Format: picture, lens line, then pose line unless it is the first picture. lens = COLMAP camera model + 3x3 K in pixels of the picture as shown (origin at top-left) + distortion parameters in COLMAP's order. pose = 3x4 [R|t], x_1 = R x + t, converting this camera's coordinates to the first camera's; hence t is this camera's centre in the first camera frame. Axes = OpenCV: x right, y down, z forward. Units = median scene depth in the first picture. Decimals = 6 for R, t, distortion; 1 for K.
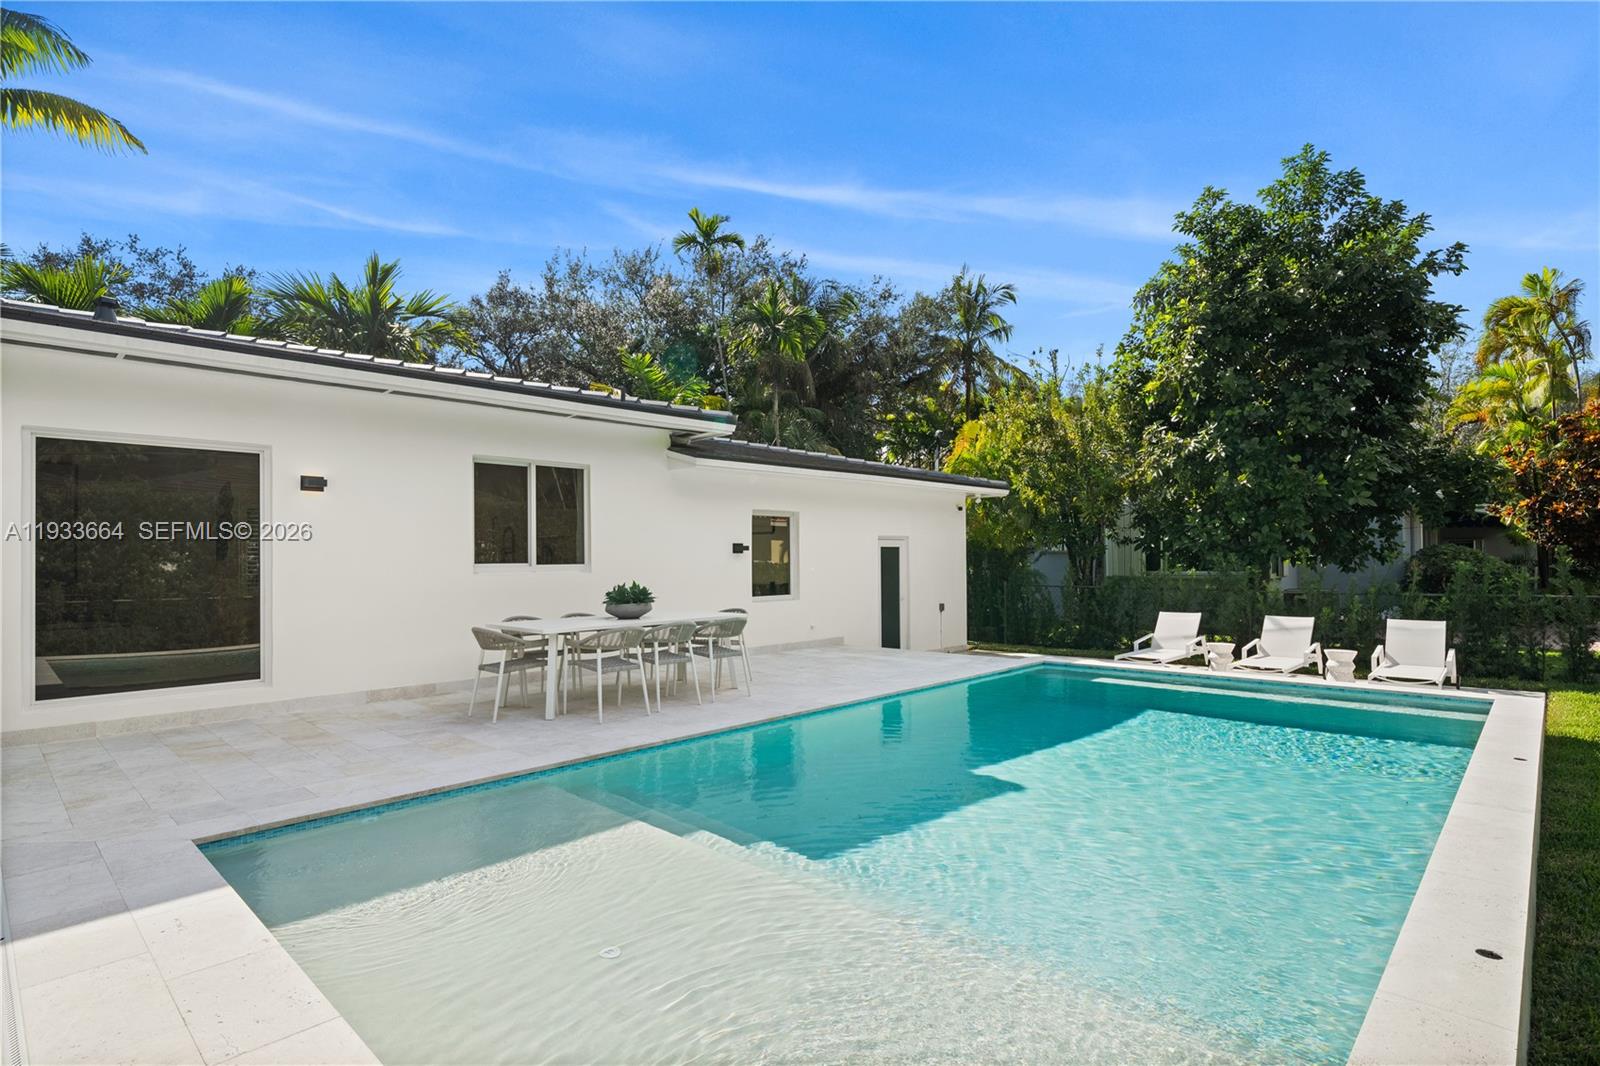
lens RADIAL K [[783.4, 0, 794.0], [0, 783.4, 560.5], [0, 0, 1]] dist [-0.004746, 0.000220]
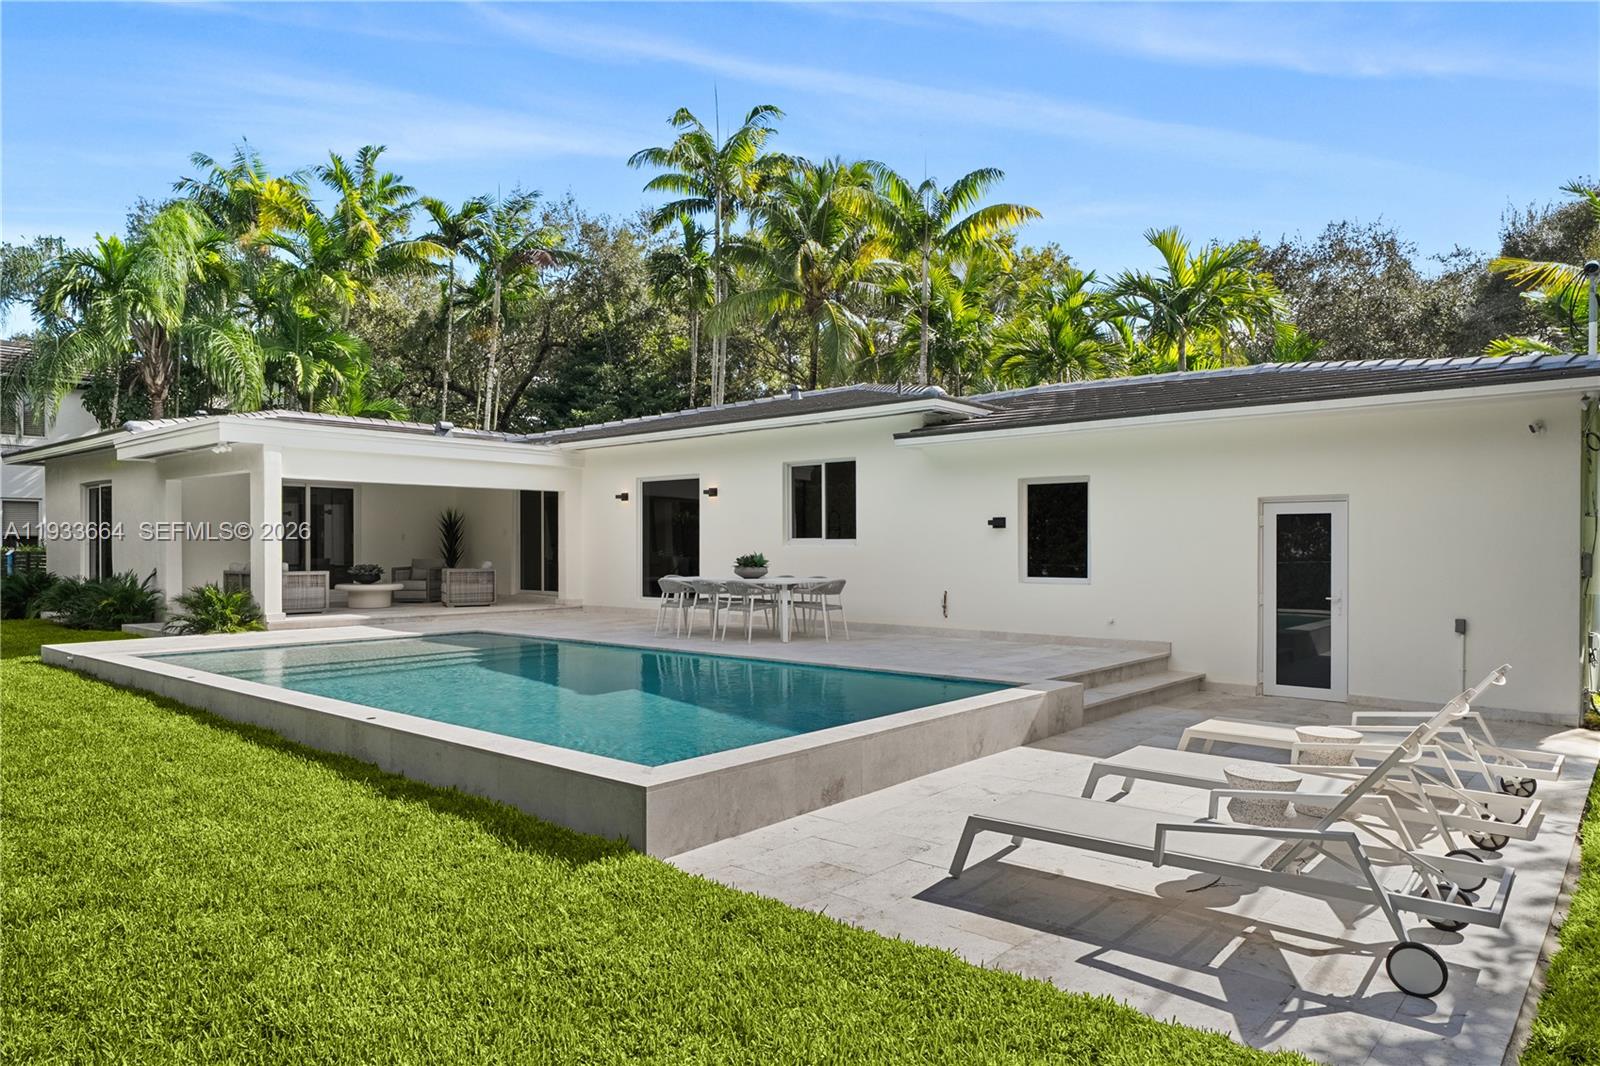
lens RADIAL K [[1002.9, 0, 809.4], [0, 1002.9, 540.3], [0, 0, 1]] dist [0.001946, 0.002748]
pose [[0.071597, 0.005223, -0.997420, 1.296187], [-0.000085, 0.999986, 0.005230, -0.001501], [0.997434, -0.000290, 0.071597, 0.829058]]
